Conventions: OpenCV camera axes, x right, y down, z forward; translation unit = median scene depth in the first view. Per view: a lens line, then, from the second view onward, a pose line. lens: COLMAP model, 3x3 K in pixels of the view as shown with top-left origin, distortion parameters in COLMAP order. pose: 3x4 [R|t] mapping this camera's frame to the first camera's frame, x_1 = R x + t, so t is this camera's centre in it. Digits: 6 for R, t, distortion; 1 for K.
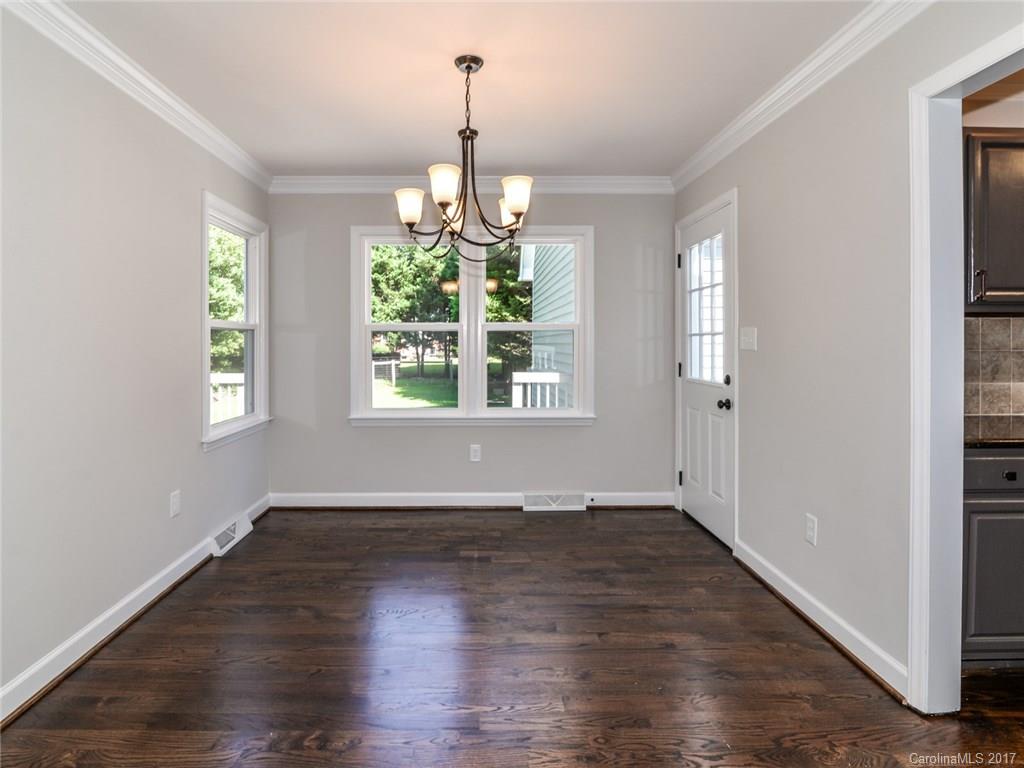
lens RADIAL K [[543.8, 0, 489.6], [0, 543.8, 343.5], [0, 0, 1]] dist [-0.005365, -0.000978]
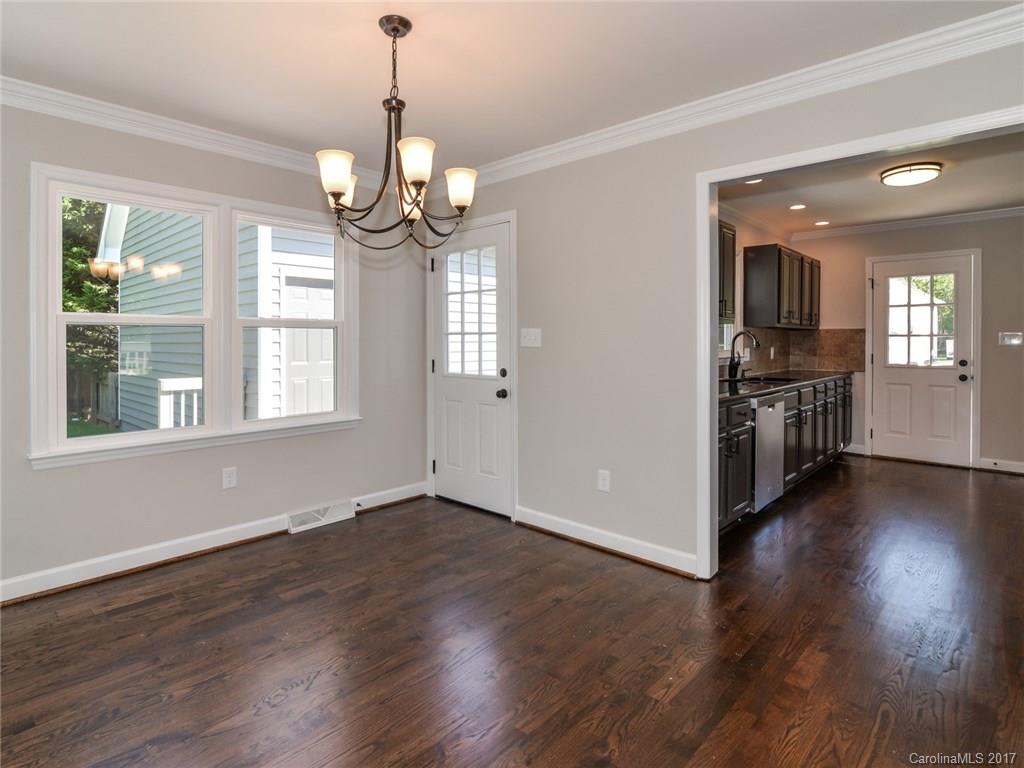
lens RADIAL K [[543.8, 0, 498.8], [0, 543.8, 343.9], [0, 0, 1]] dist [-0.005365, -0.000978]
pose [[0.699920, -0.005007, 0.714204, -0.387025], [0.003326, 0.999987, 0.003751, 0.000805], [-0.714213, -0.000250, 0.699928, 0.180394]]
